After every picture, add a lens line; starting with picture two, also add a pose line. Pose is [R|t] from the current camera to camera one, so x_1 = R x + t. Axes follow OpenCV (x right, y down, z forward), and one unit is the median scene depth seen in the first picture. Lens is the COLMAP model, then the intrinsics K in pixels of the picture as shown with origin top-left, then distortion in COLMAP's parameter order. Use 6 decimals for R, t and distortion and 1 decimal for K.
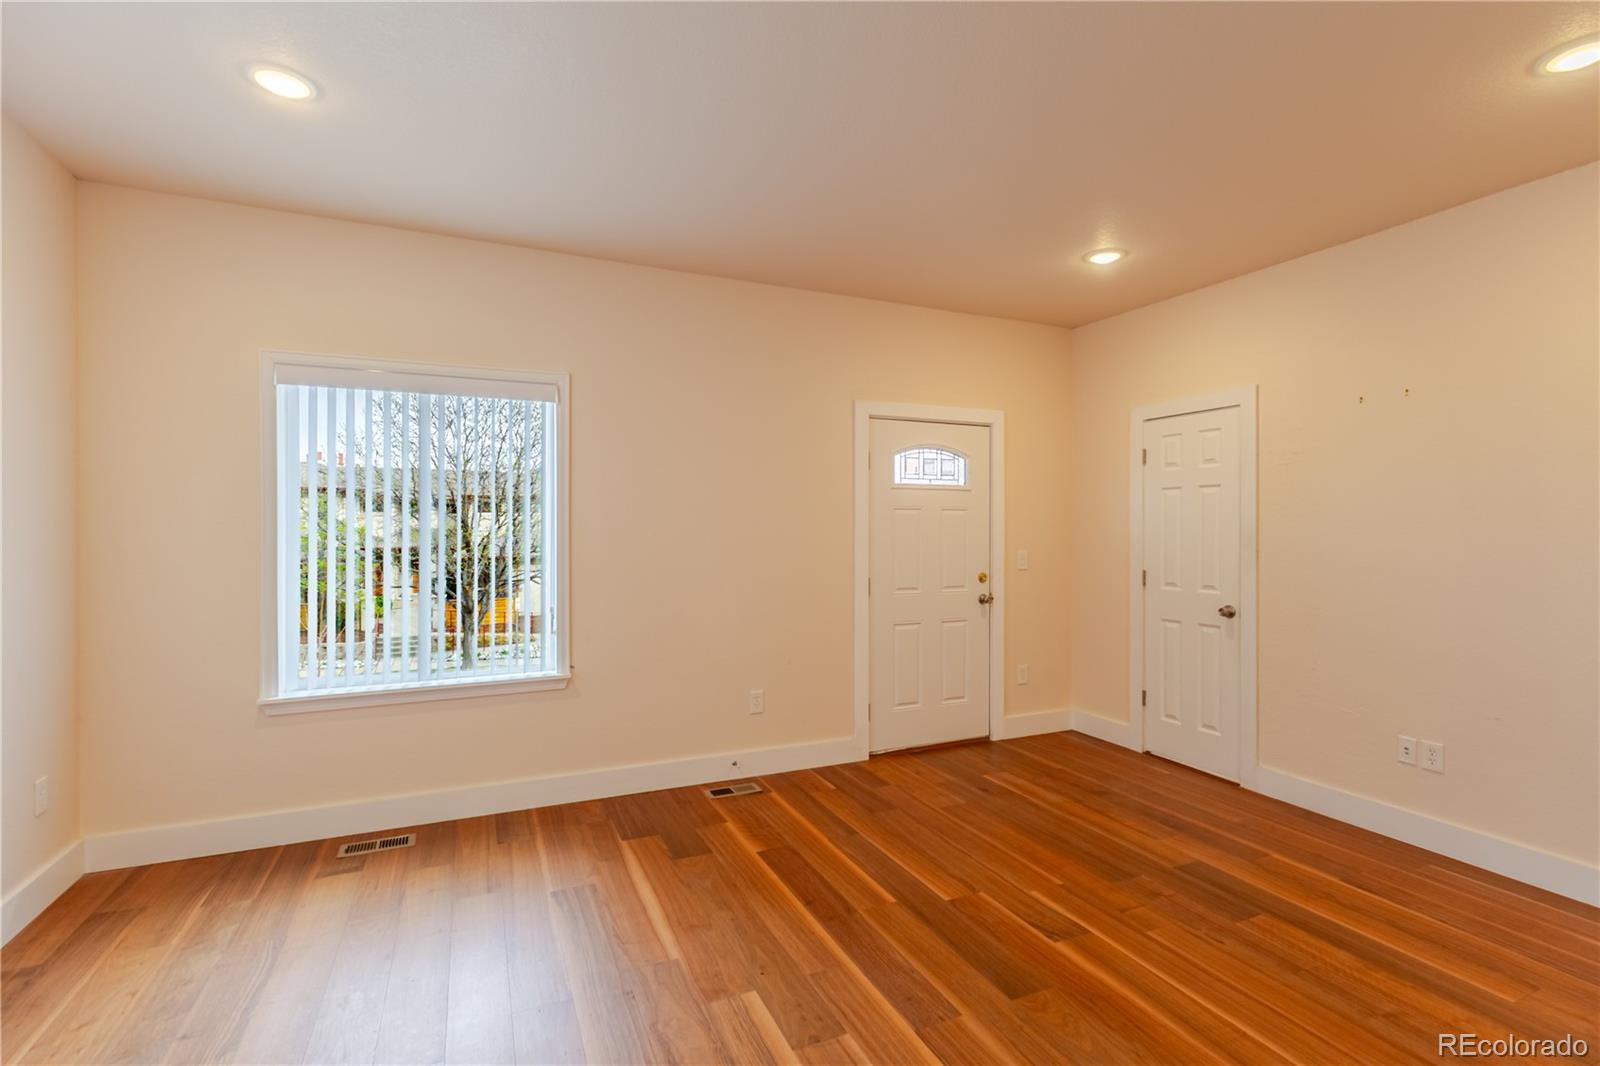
lens RADIAL K [[731.5, 0, 799.6], [0, 731.5, 533.6], [0, 0, 1]] dist [-0.003059, 0.002628]
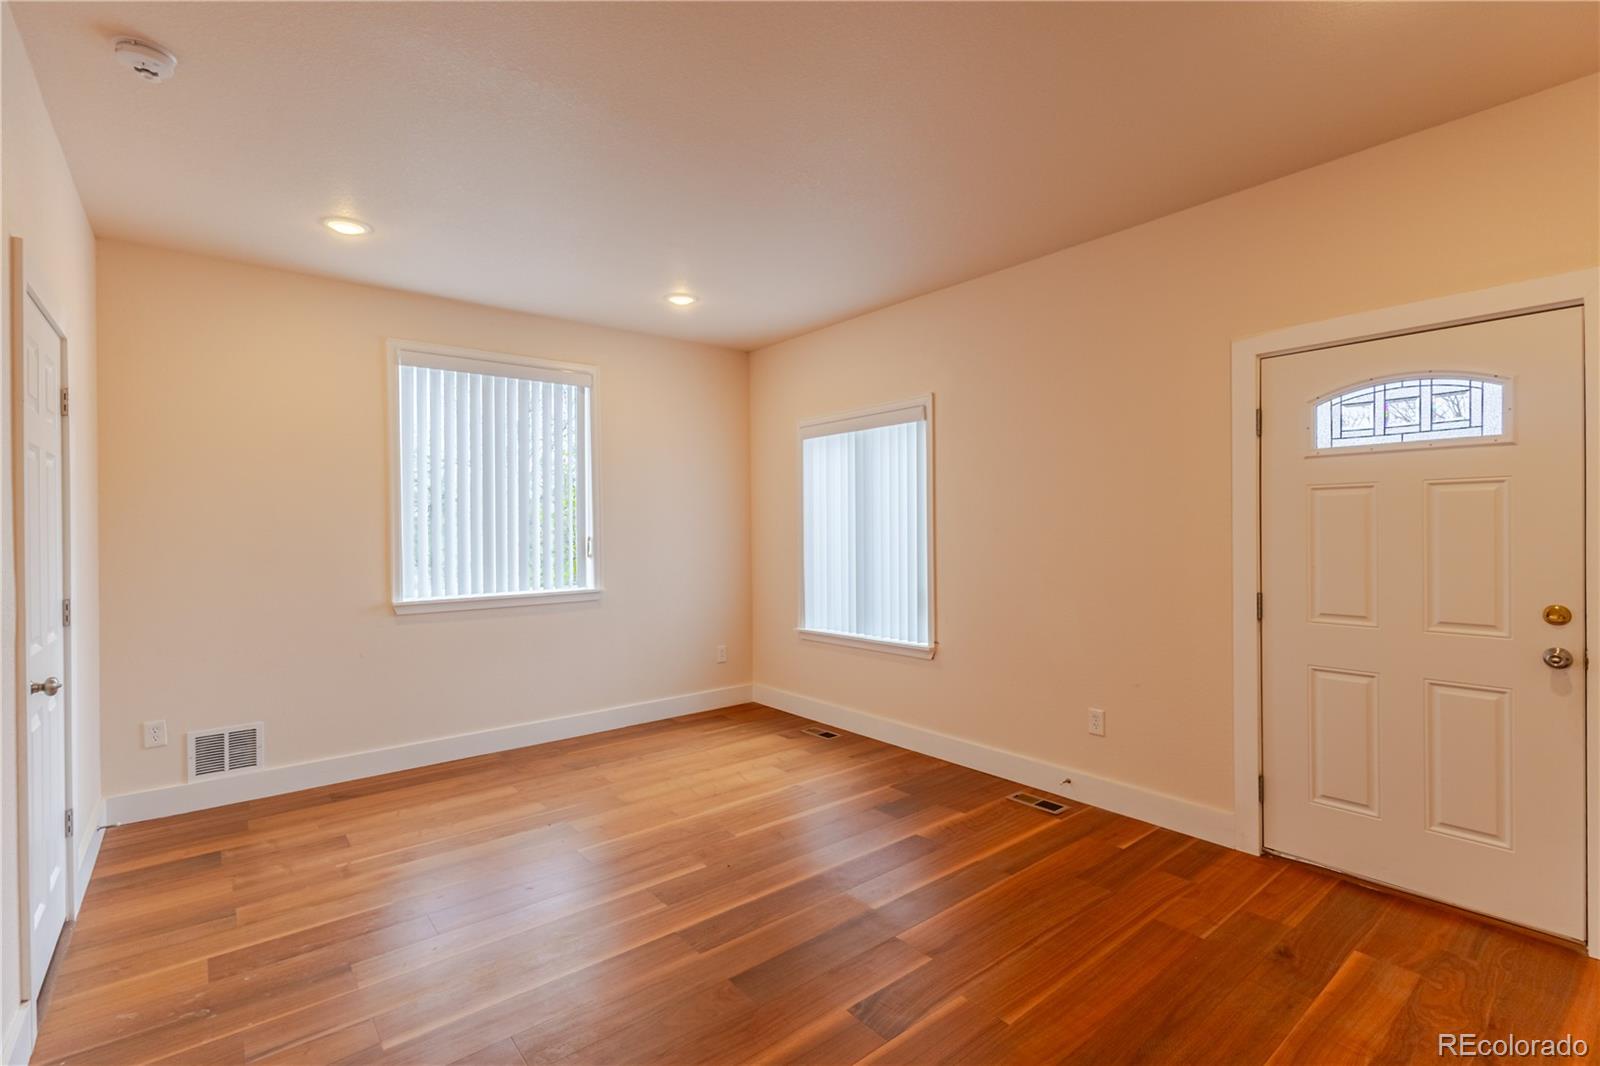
lens RADIAL K [[731.5, 0, 798.4], [0, 731.5, 530.7], [0, 0, 1]] dist [-0.003059, 0.002628]
pose [[0.256493, 0.000882, -0.966546, 0.741486], [0.007920, 0.999964, 0.003014, -0.002991], [0.966514, -0.008428, 0.256477, 0.466362]]
